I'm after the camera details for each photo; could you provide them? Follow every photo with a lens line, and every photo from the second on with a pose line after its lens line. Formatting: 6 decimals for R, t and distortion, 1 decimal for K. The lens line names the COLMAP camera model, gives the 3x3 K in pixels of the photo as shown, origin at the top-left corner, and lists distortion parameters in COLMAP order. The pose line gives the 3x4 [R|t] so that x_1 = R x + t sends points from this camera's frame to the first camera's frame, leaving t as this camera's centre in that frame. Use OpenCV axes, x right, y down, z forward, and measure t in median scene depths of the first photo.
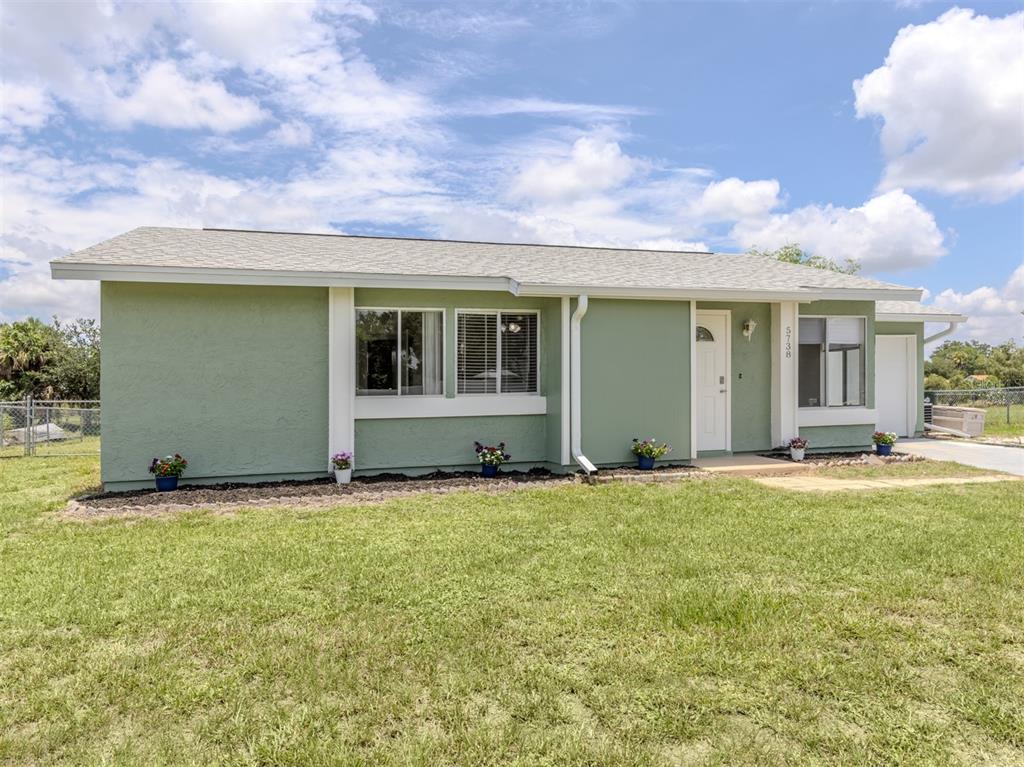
lens RADIAL K [[902.6, 0, 512.0], [0, 902.6, 383.5], [0, 0, 1]] dist [0.015879, -0.004407]
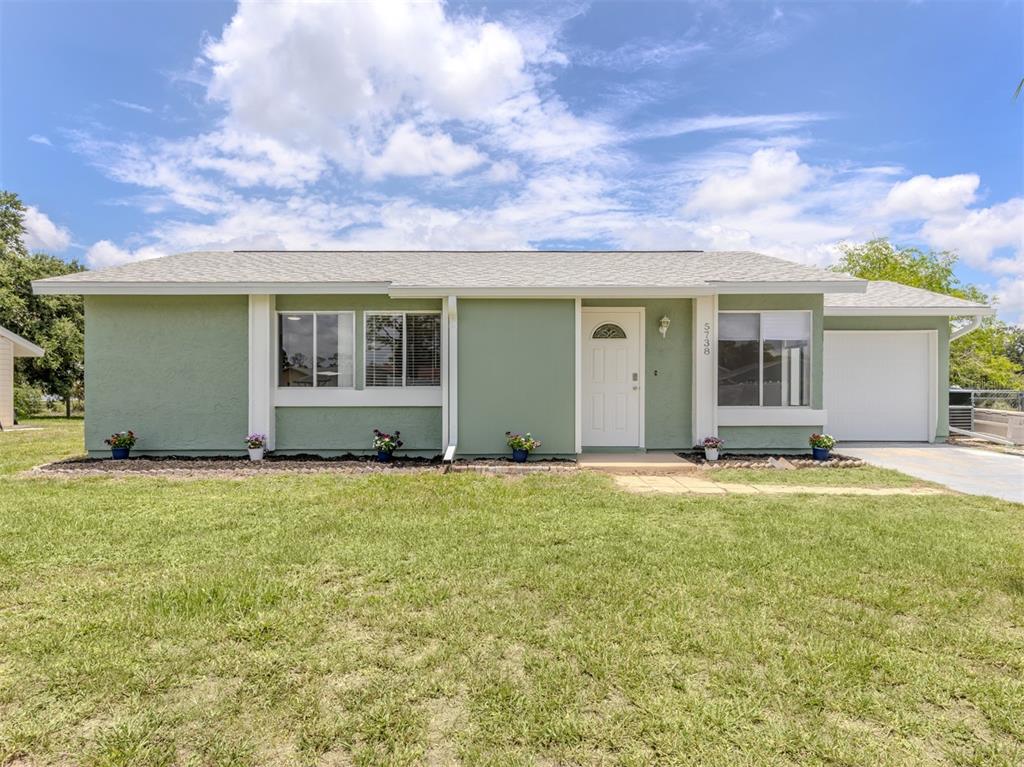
lens RADIAL K [[769.9, 0, 512.0], [0, 769.9, 383.5], [0, 0, 1]] dist [0.018671, 0.000287]
pose [[0.932761, 0.013629, -0.360238, 0.148023], [-0.011174, 0.999898, 0.008898, -0.000949], [0.360322, -0.004274, 0.932818, 0.053810]]
